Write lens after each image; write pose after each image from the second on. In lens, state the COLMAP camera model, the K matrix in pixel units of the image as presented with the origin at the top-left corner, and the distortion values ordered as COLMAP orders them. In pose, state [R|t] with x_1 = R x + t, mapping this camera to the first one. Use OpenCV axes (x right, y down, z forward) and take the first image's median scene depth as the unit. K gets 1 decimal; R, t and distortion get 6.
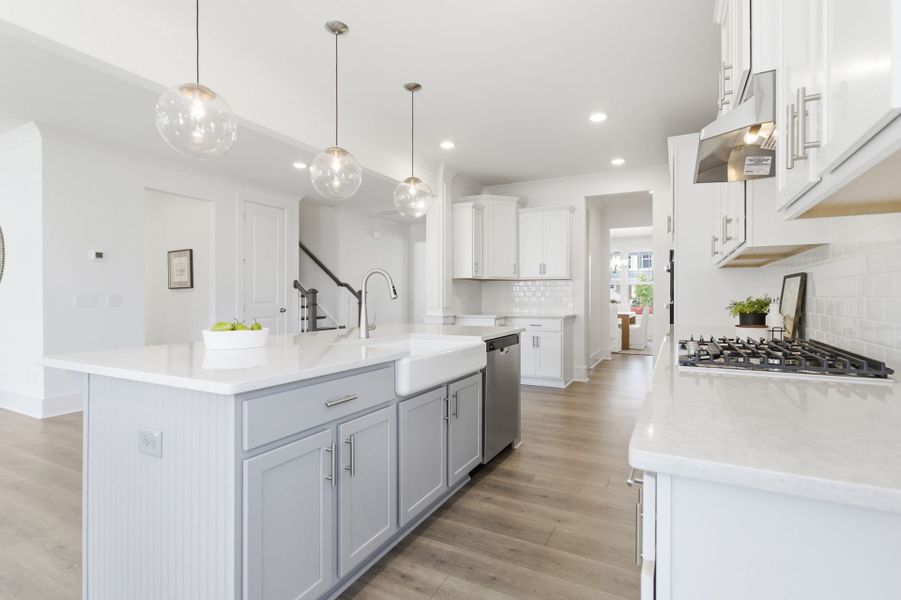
lens RADIAL K [[421.9, 0, 453.8], [0, 421.9, 297.2], [0, 0, 1]] dist [-0.007516, 0.001364]
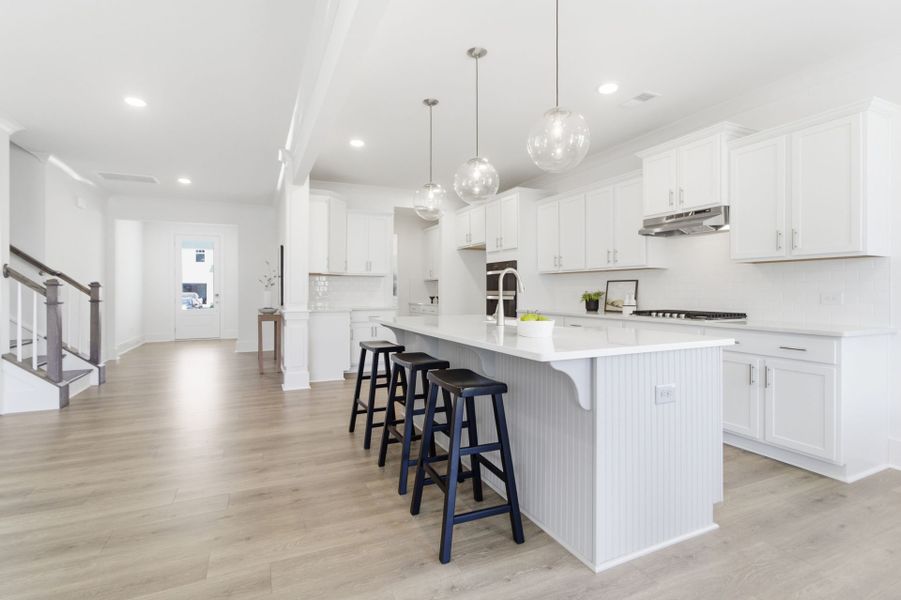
lens RADIAL K [[421.9, 0, 454.1], [0, 421.9, 288.1], [0, 0, 1]] dist [-0.007516, 0.001364]
pose [[0.601974, 0.001445, 0.798515, -0.532070], [0.000927, 0.999996, -0.002508, -0.006326], [-0.798515, 0.002250, 0.601970, 0.155910]]
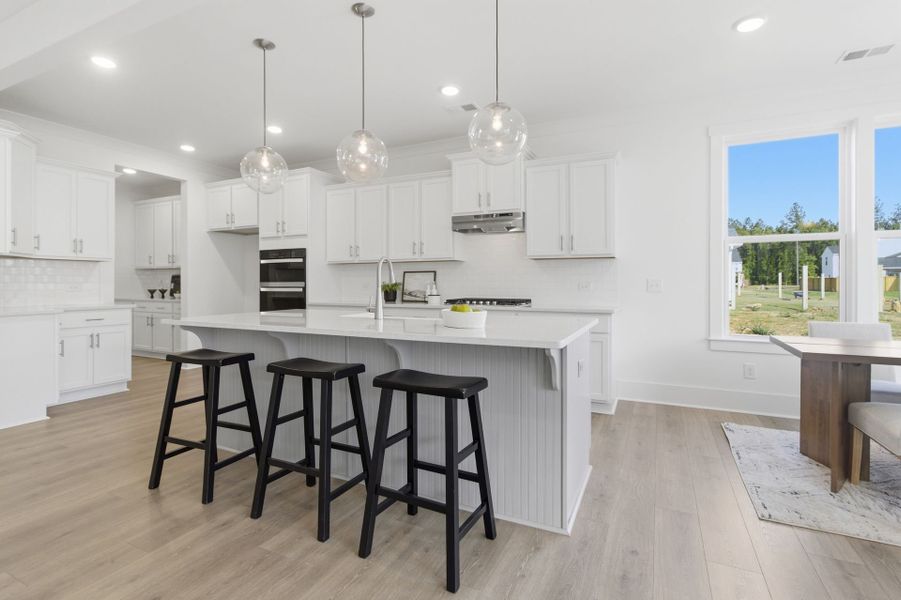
lens RADIAL K [[421.9, 0, 450.7], [0, 421.9, 282.5], [0, 0, 1]] dist [-0.007516, 0.001364]
pose [[-0.033474, -0.006387, 0.999419, -0.558272], [0.000979, 0.999979, 0.006423, -0.006202], [-0.999439, 0.001194, -0.033467, 0.355760]]
